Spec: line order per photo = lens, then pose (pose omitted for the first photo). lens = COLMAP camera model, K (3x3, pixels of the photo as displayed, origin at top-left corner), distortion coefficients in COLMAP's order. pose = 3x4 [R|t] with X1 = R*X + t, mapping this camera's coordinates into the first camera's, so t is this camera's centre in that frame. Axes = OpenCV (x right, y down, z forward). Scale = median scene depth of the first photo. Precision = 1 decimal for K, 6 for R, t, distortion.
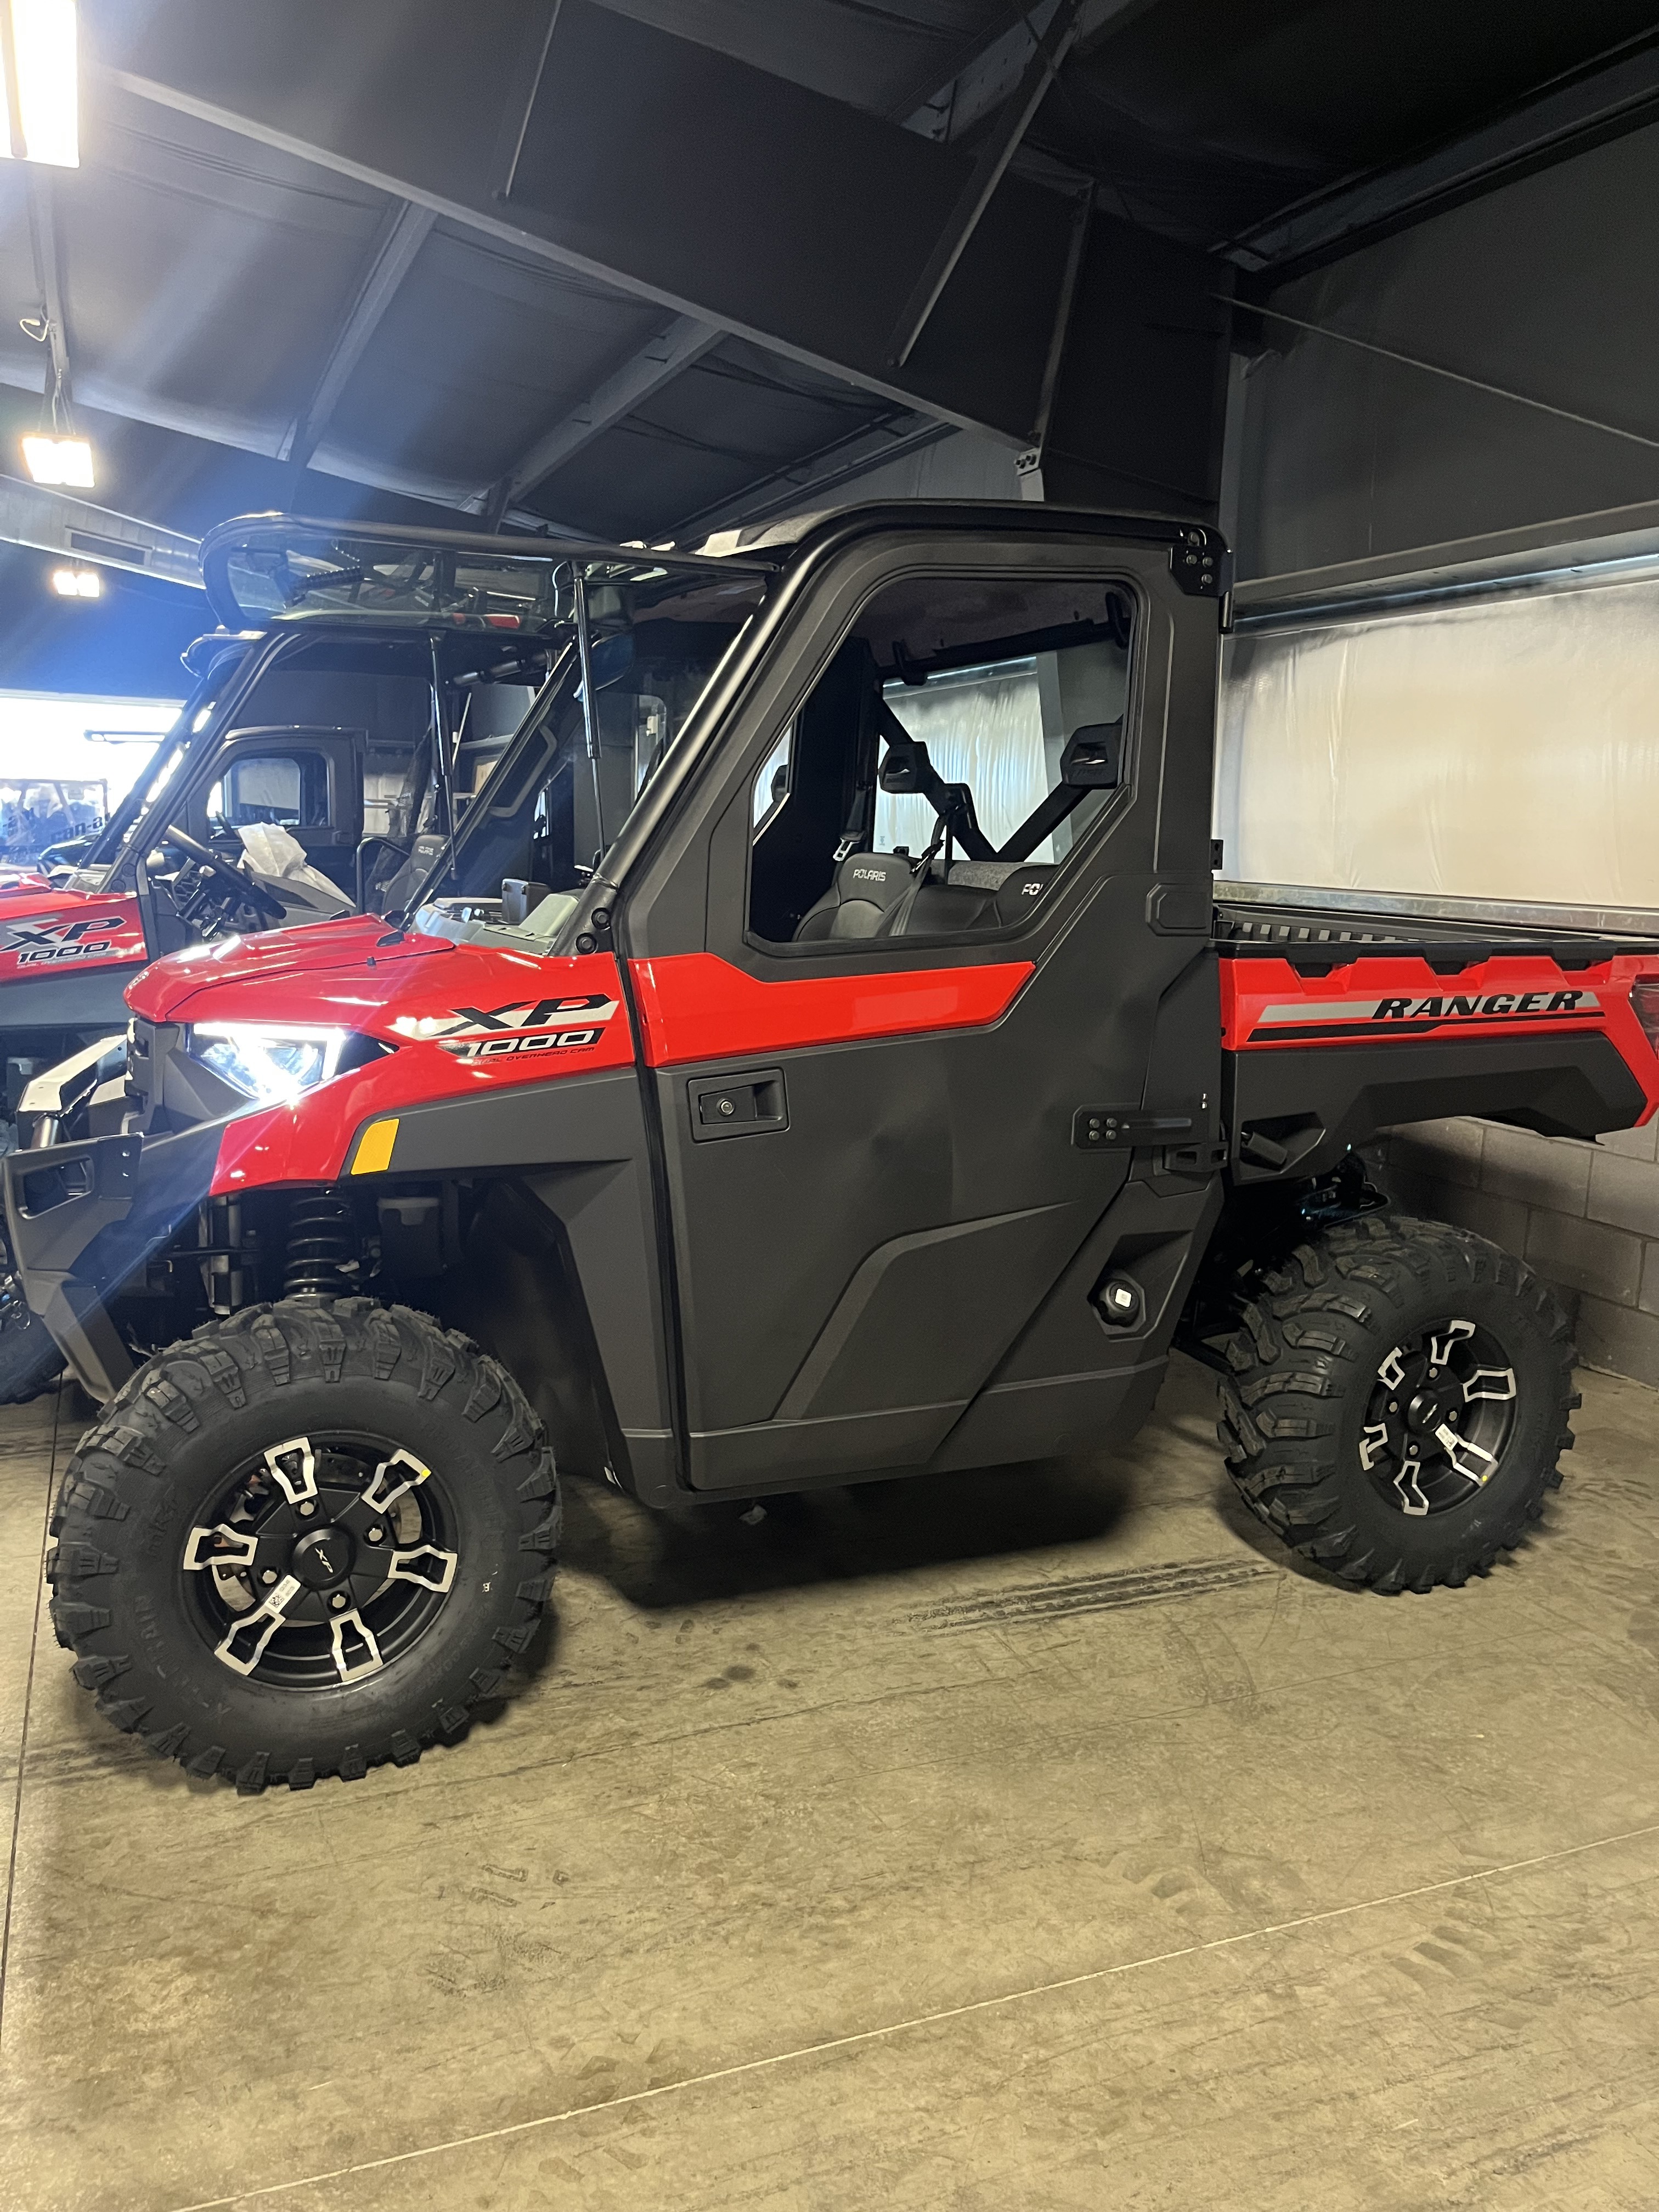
lens RADIAL K [[1789.4, 0, 829.5], [0, 1789.4, 1106.0], [0, 0, 1]] dist [0.033947, 0.001501]
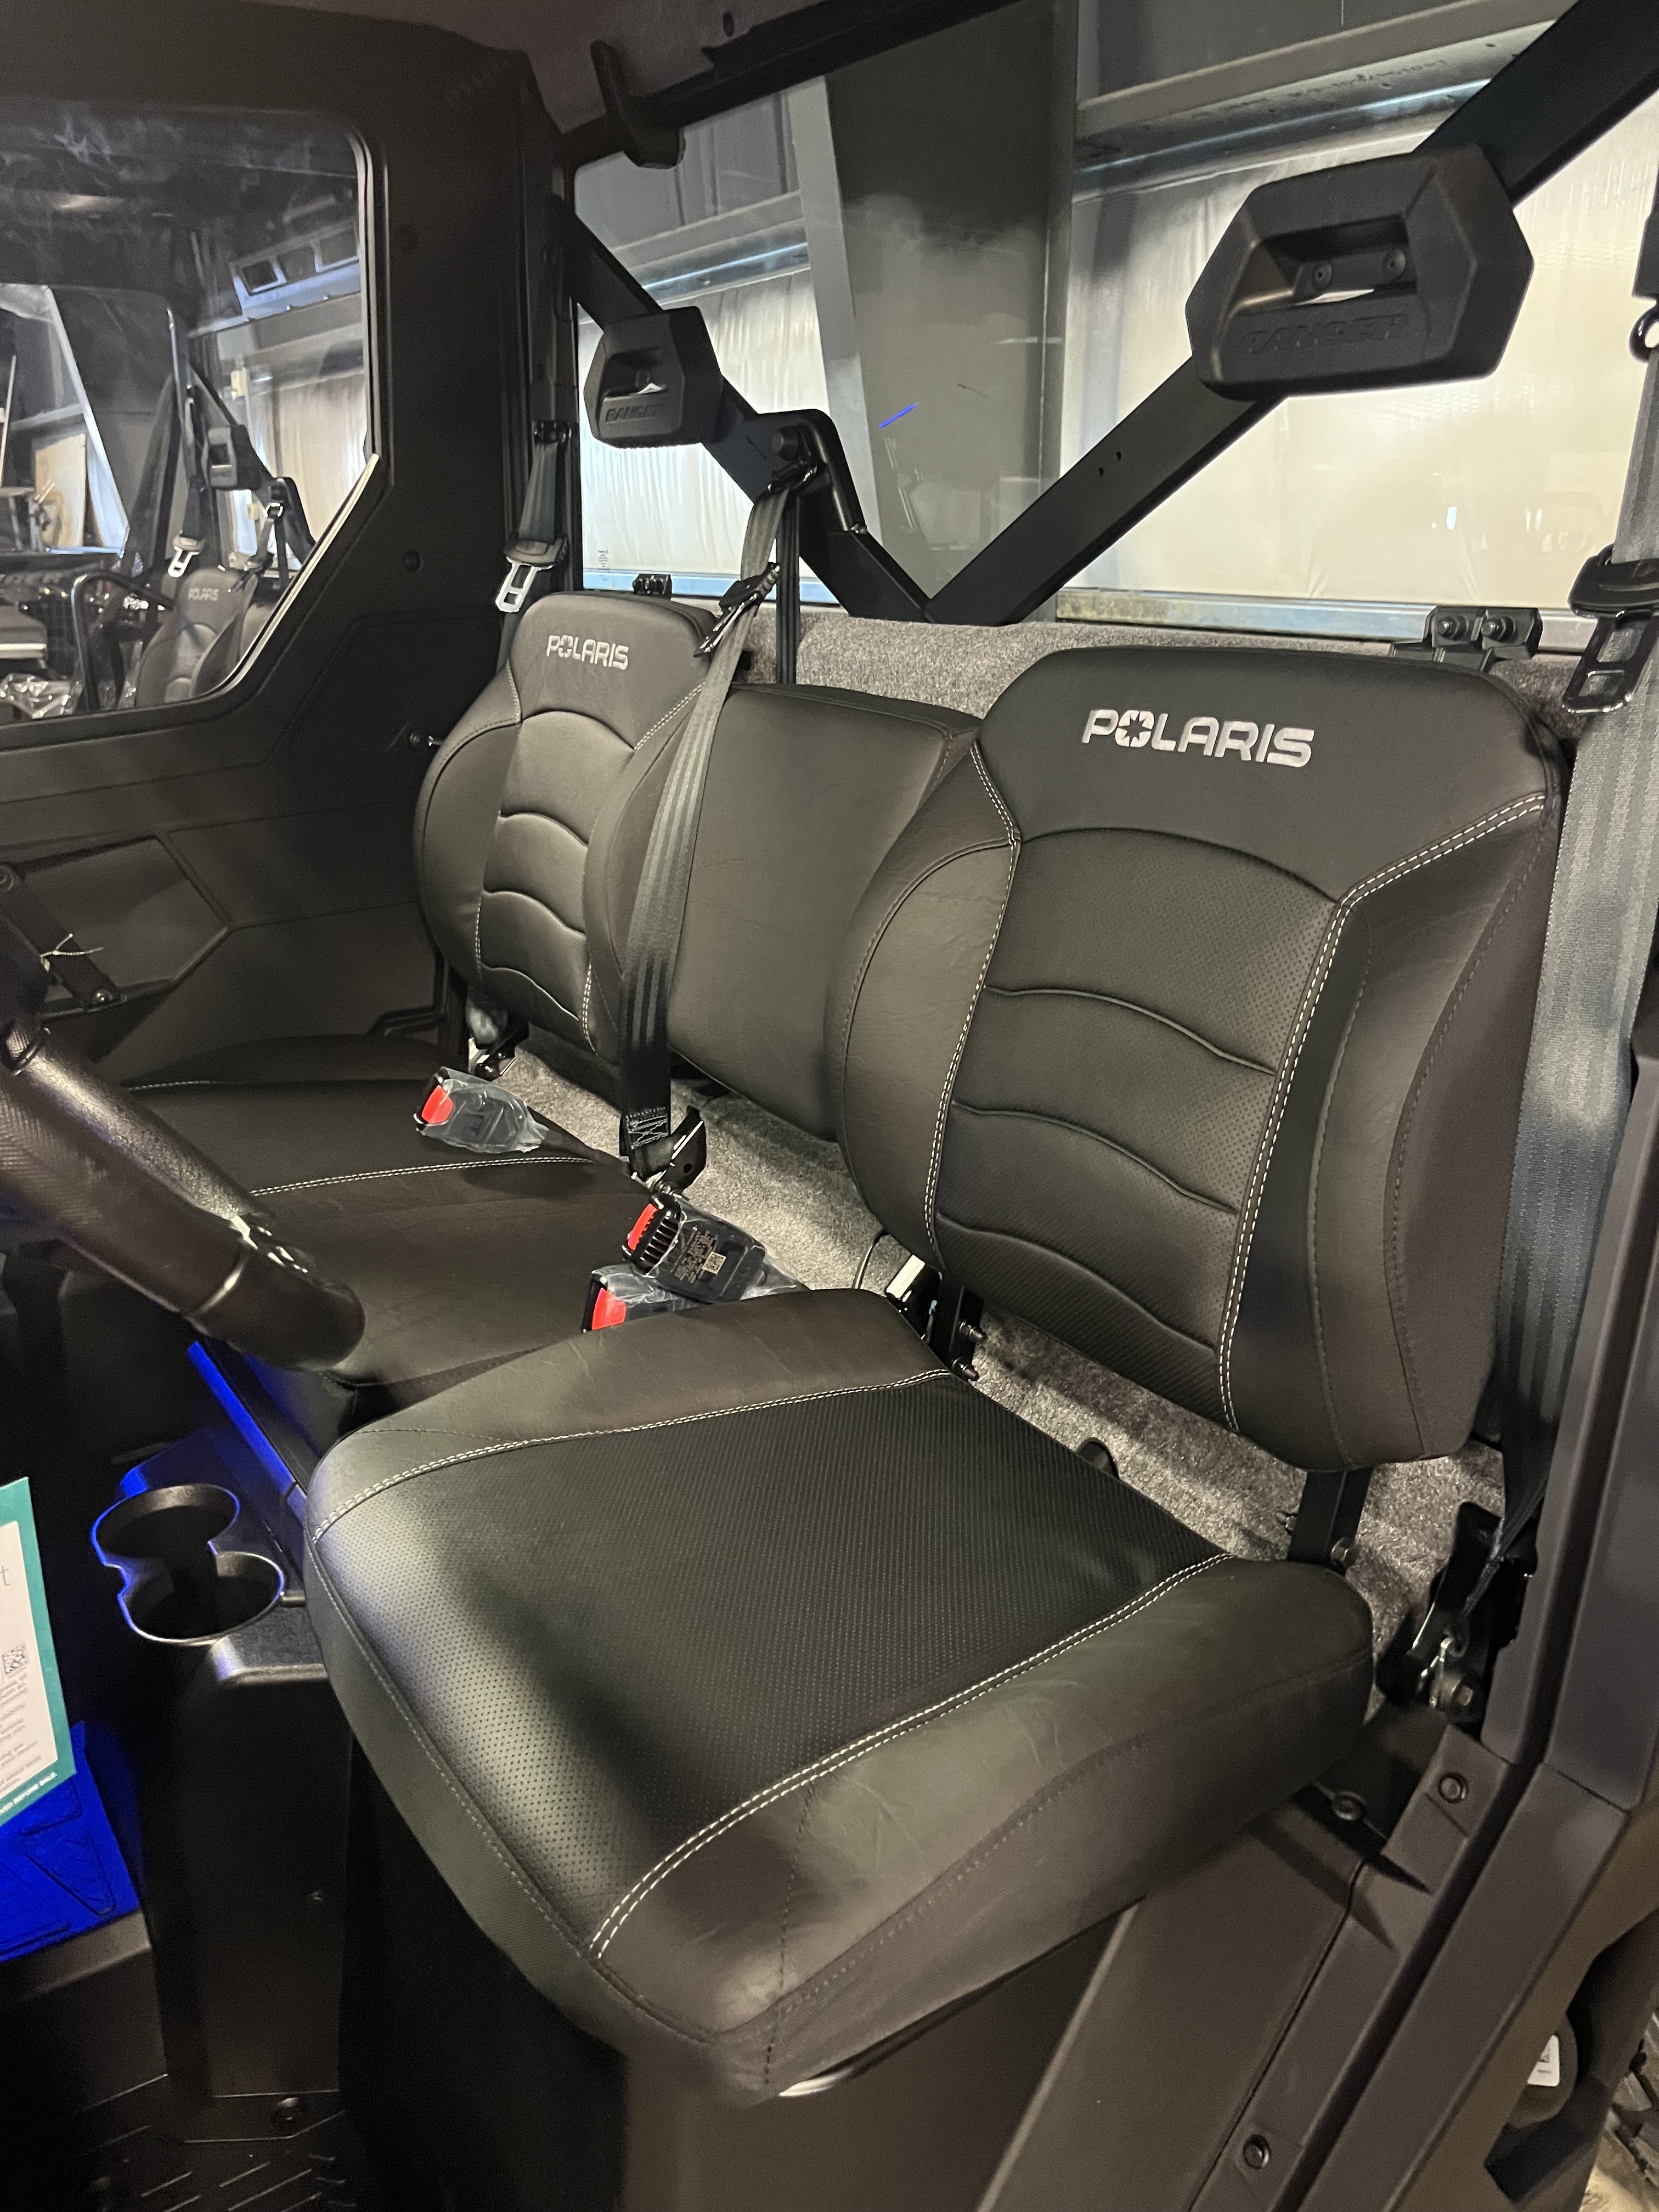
lens RADIAL K [[1789.4, 0, 829.5], [0, 1789.4, 1106.0], [0, 0, 1]] dist [0.033947, 0.001501]
pose [[0.984188, -0.084750, 0.155536, 0.003788], [0.058103, 0.983987, 0.168503, -0.087957], [-0.167326, -0.156801, 0.973353, 0.542292]]
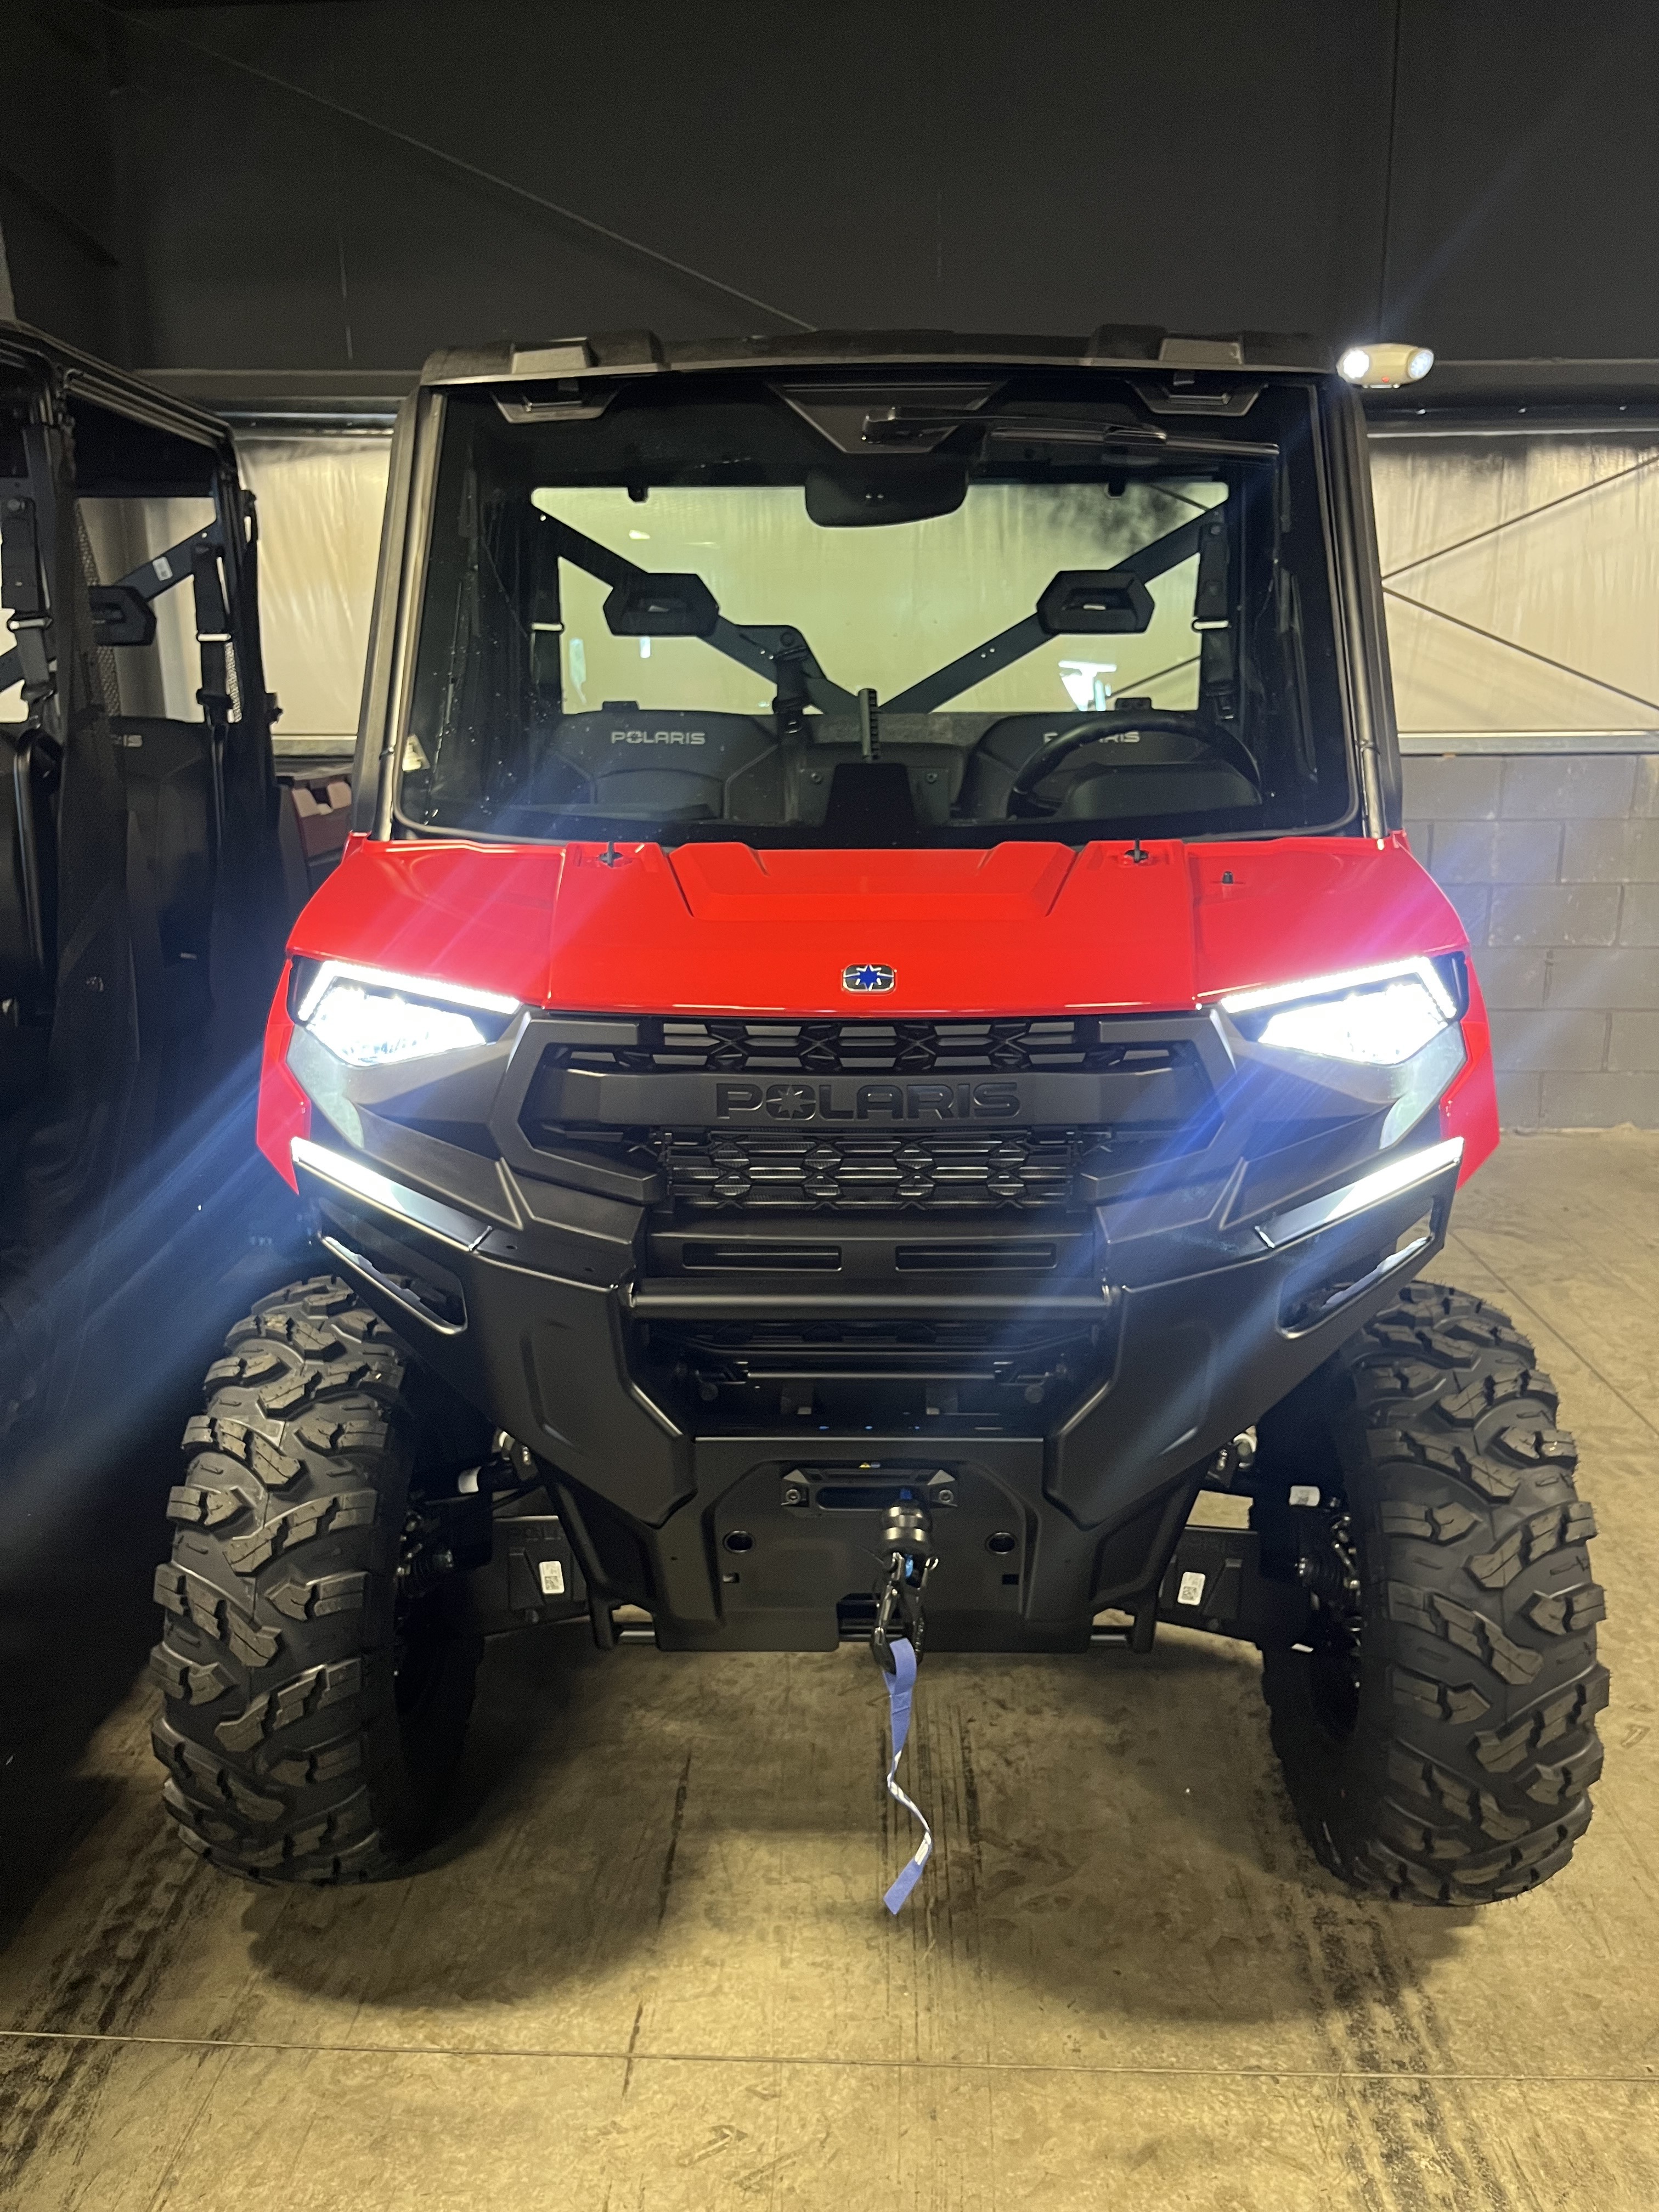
lens RADIAL K [[1789.4, 0, 829.5], [0, 1789.4, 1106.0], [0, 0, 1]] dist [0.033947, 0.001501]
pose [[0.388144, -0.239931, 0.889819, -0.697102], [0.157048, 0.968614, 0.192672, -0.108450], [-0.908119, 0.064960, 0.413643, 0.579387]]
